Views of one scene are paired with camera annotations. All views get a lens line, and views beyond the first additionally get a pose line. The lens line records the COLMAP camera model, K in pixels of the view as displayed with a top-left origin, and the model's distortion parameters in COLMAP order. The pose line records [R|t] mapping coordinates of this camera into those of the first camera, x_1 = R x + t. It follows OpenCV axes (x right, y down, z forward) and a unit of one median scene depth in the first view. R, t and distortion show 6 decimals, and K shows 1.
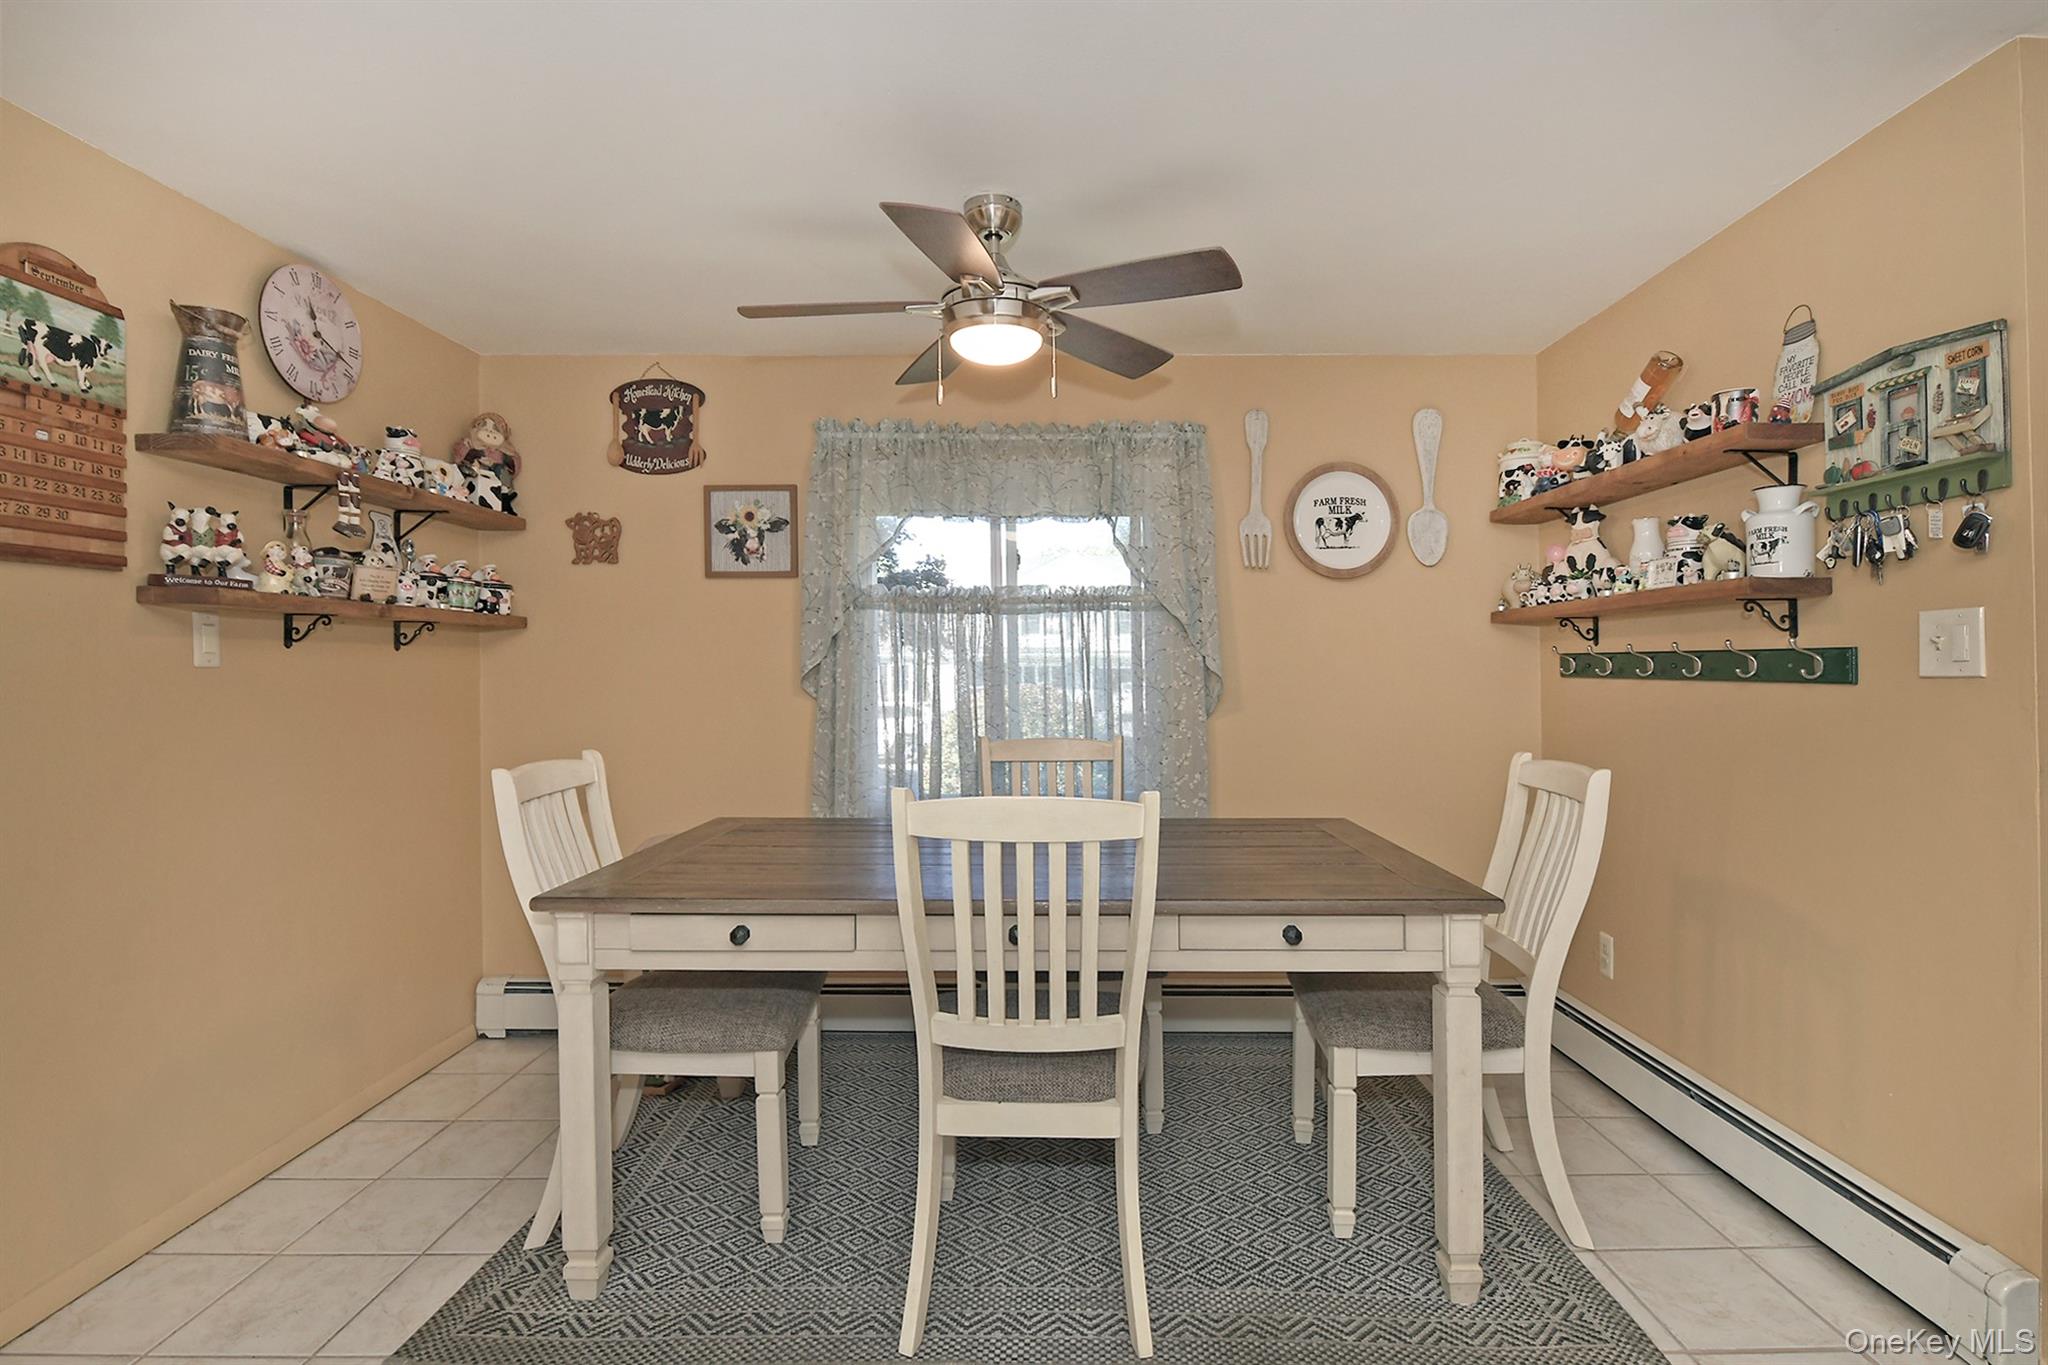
lens RADIAL K [[998.5, 0, 1033.9], [0, 998.5, 674.0], [0, 0, 1]] dist [-0.011680, 0.003069]
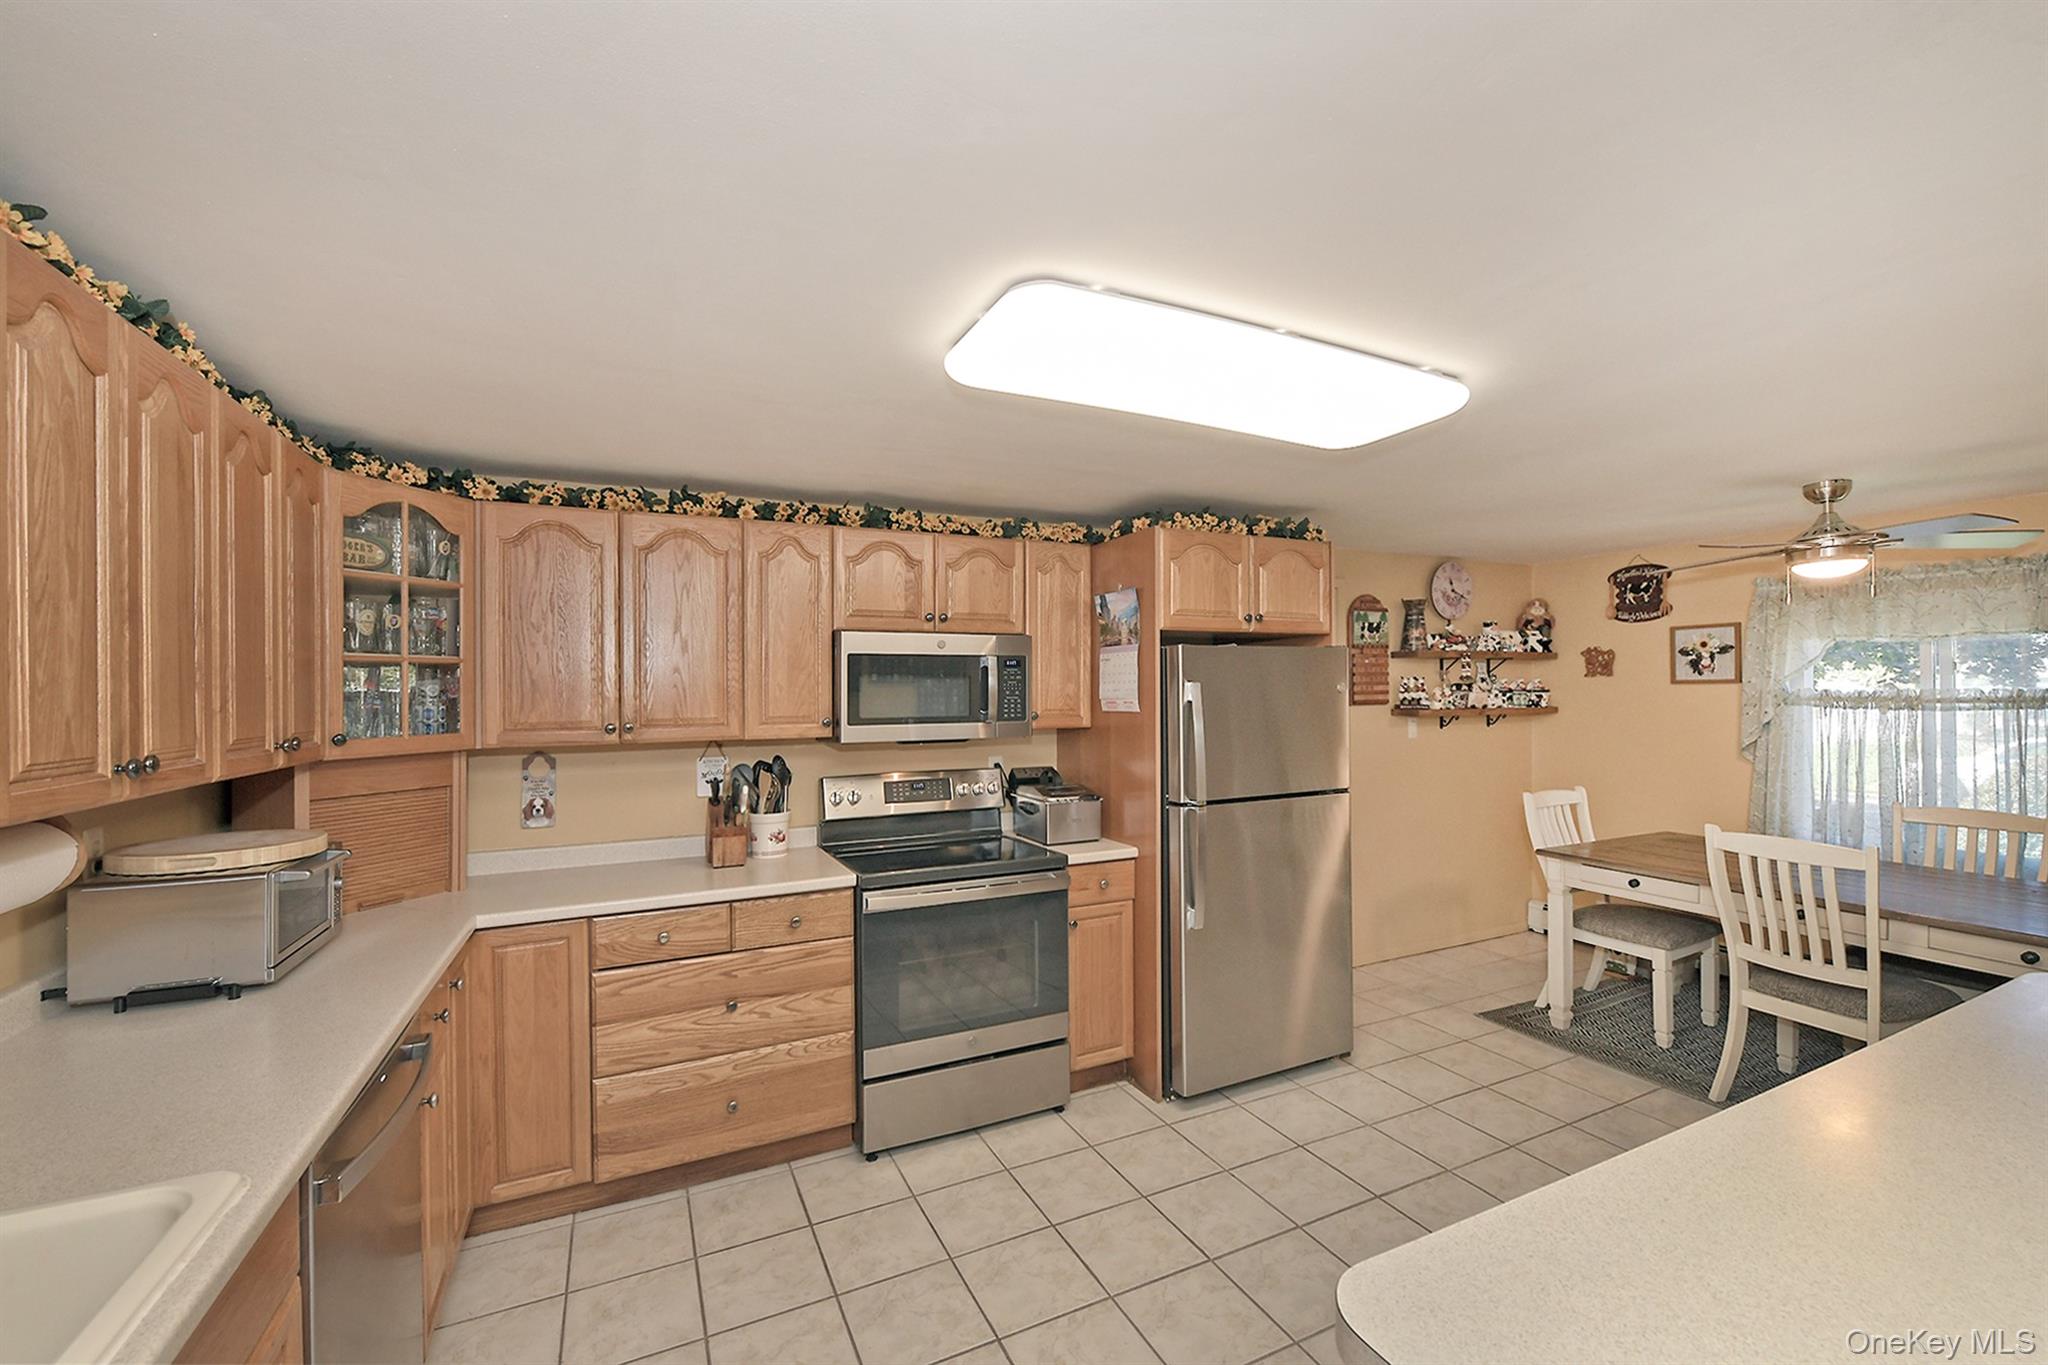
lens RADIAL K [[849.0, 0, 1021.9], [0, 849.0, 690.6], [0, 0, 1]] dist [-0.004287, -0.000094]
pose [[0.461575, 0.003467, -0.887095, 0.557325], [0.001763, 0.999987, 0.004826, -0.128826], [0.887100, -0.003792, 0.461562, -0.789754]]
